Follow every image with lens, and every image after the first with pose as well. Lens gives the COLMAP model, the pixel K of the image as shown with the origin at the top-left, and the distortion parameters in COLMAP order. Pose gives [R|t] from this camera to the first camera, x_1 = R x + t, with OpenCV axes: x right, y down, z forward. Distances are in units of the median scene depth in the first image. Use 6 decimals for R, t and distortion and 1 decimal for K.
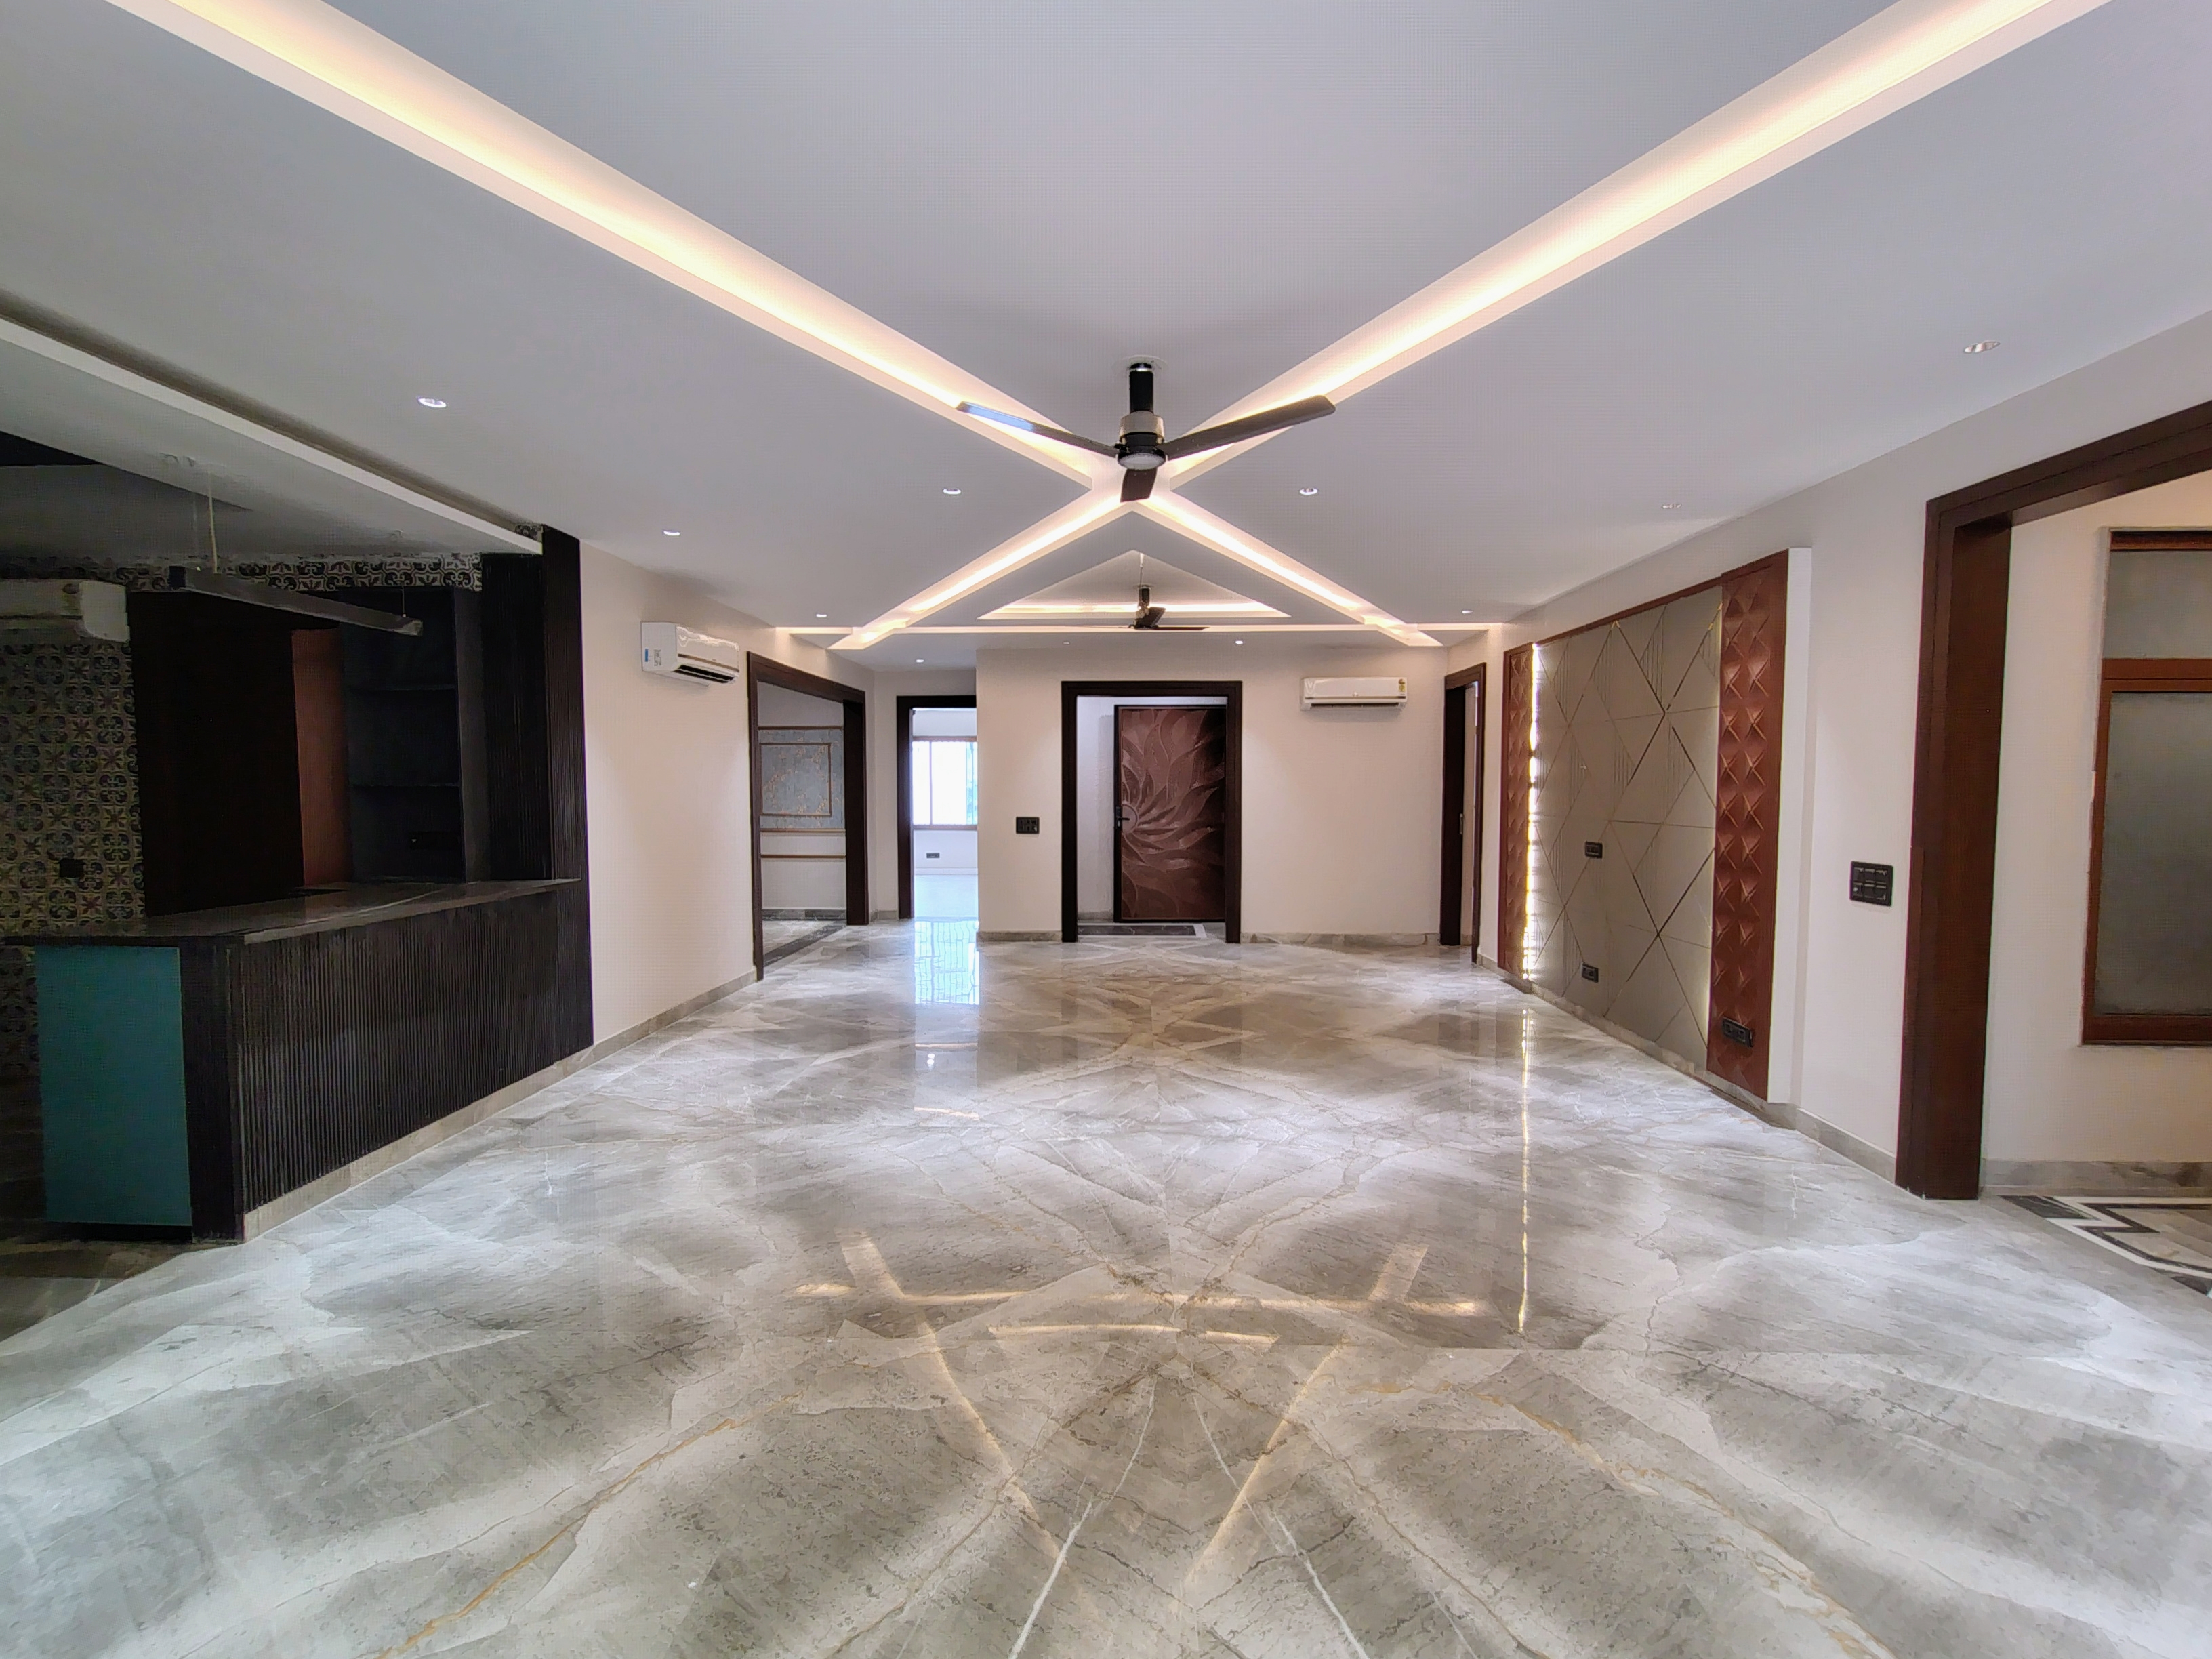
lens RADIAL K [[996.9, 0, 1108.4], [0, 996.9, 839.3], [0, 0, 1]] dist [-0.000023, 0.001051]
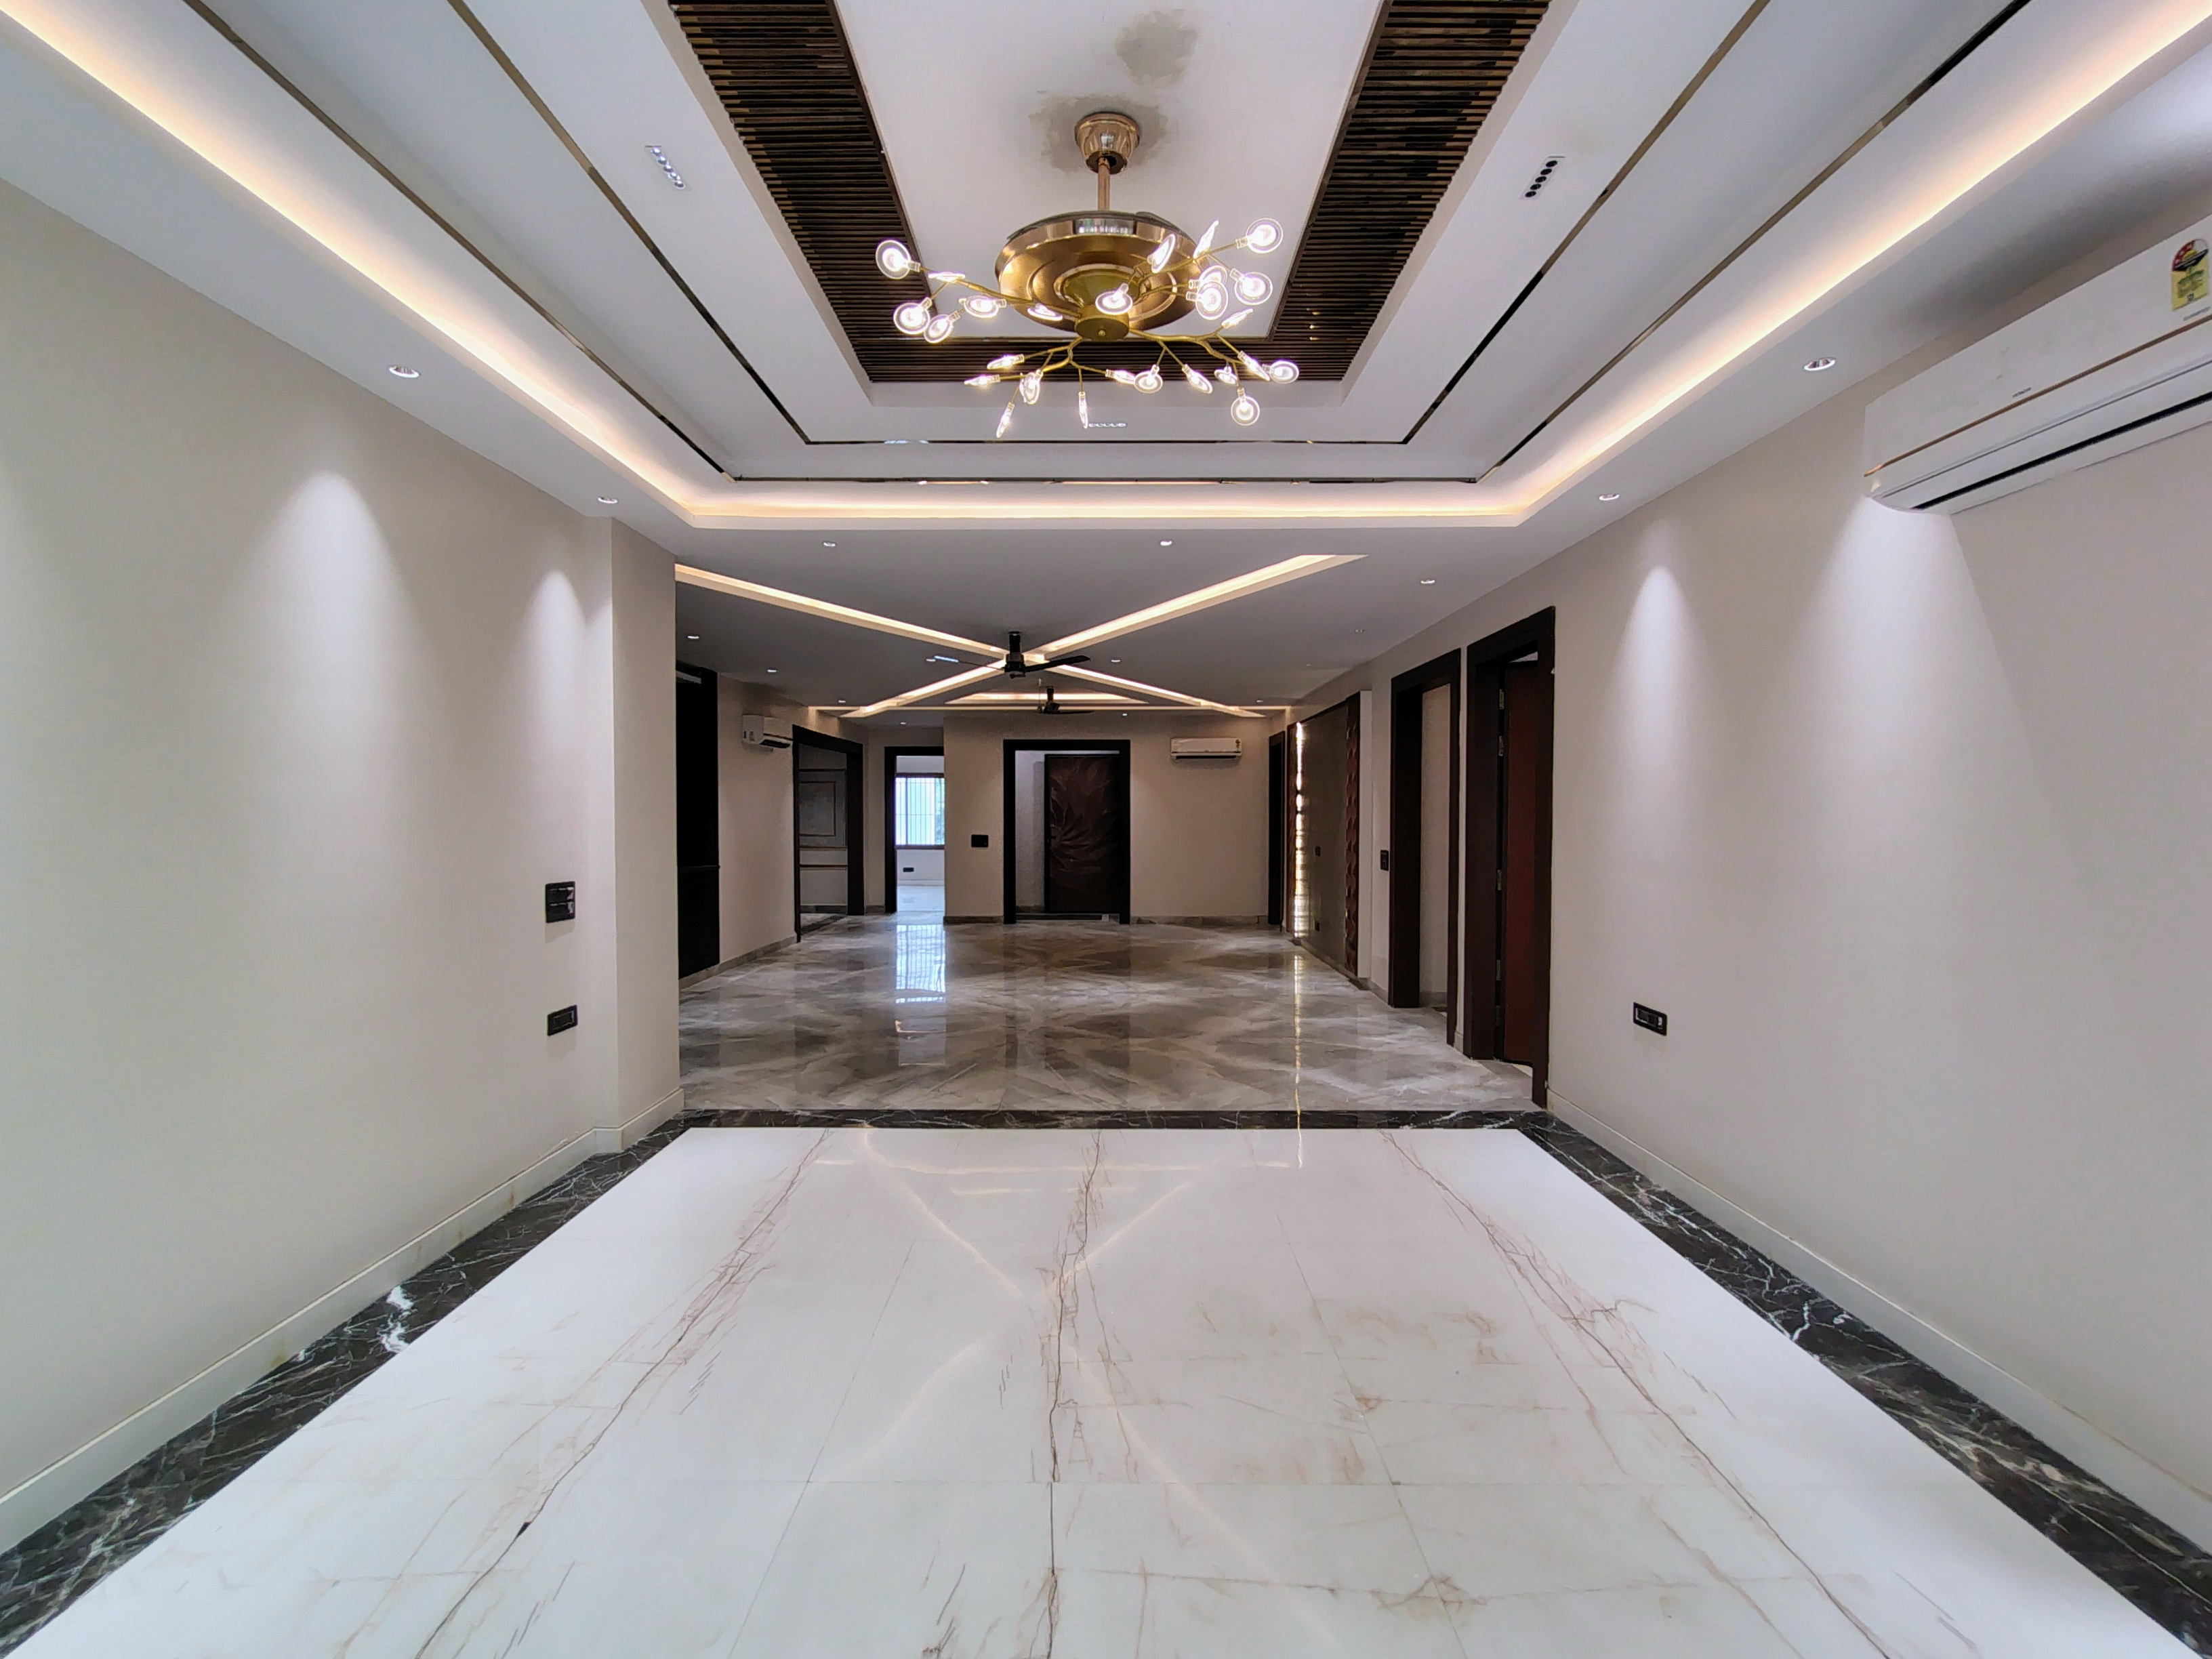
lens RADIAL K [[996.9, 0, 1095.4], [0, 996.9, 840.1], [0, 0, 1]] dist [-0.000023, 0.001051]
pose [[0.999814, -0.001141, 0.019245, 0.069908], [0.001678, 0.999609, -0.027903, 0.030421], [-0.019206, 0.027930, 0.999425, -0.522210]]
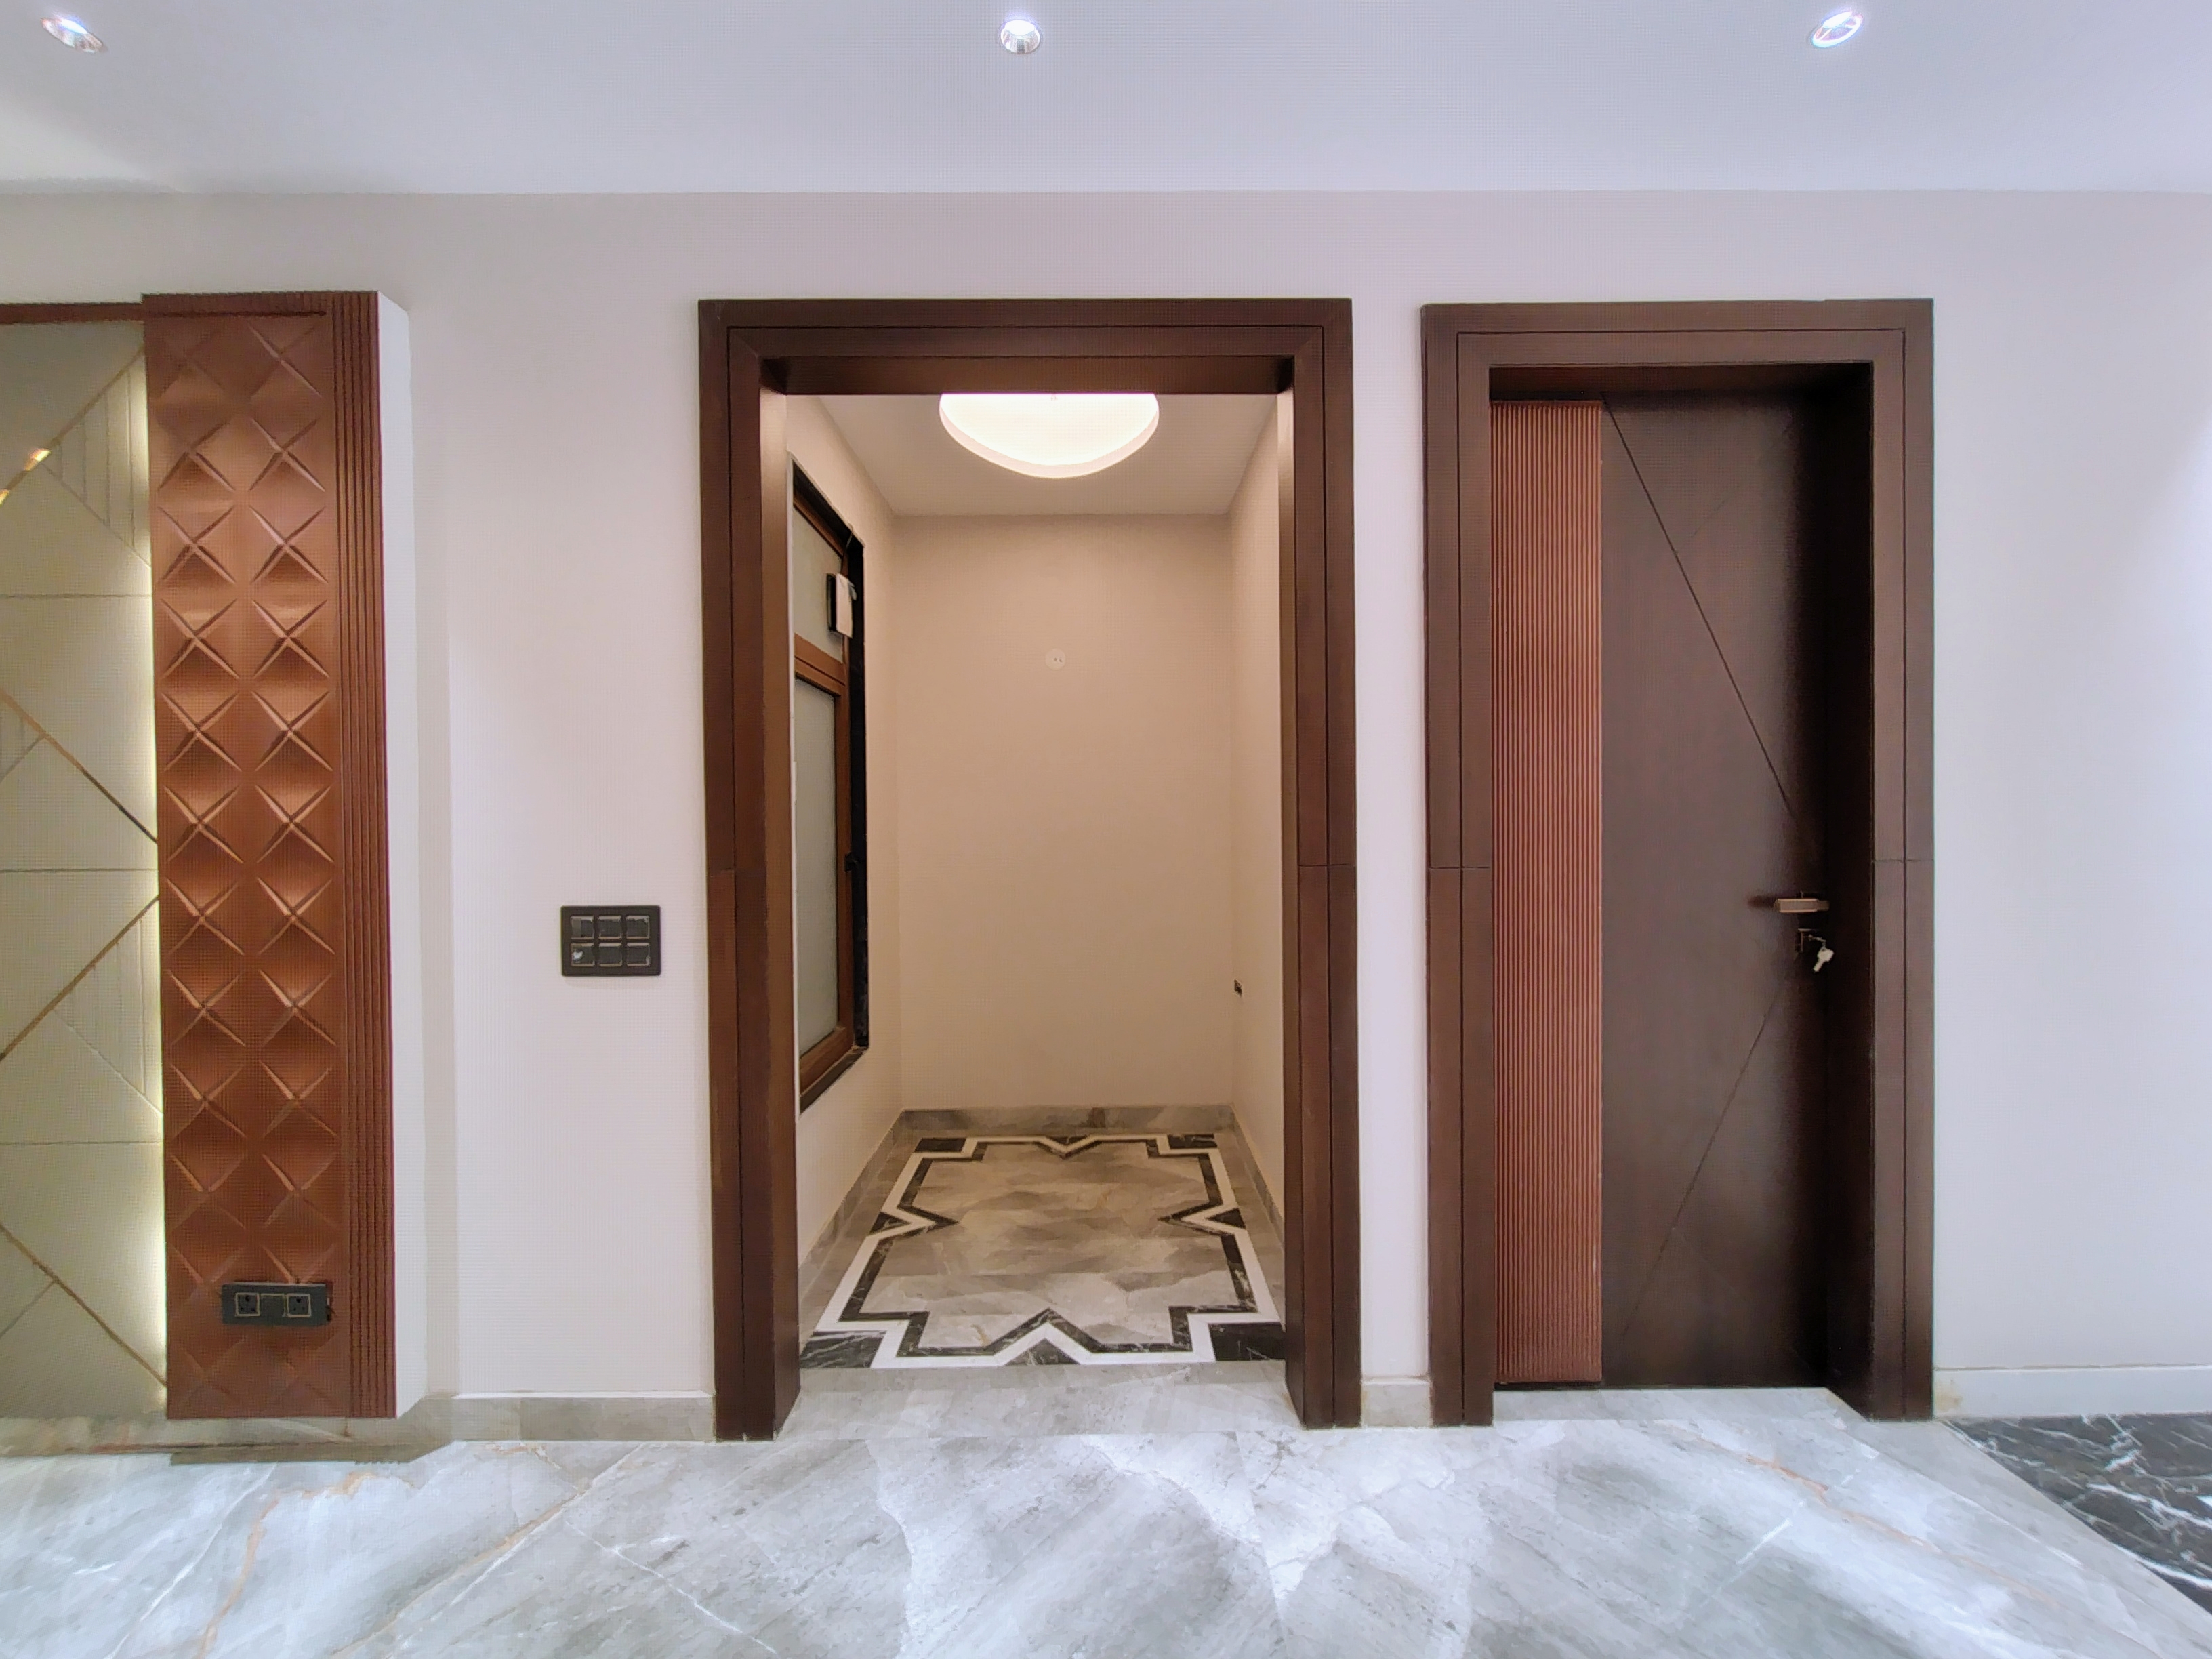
lens RADIAL K [[996.9, 0, 1110.0], [0, 996.9, 831.9], [0, 0, 1]] dist [-0.000023, 0.001051]
pose [[-0.038936, -0.003406, 0.999236, 0.093552], [0.064495, 0.997900, 0.005914, -0.001269], [-0.997158, 0.064676, -0.038634, 0.374834]]
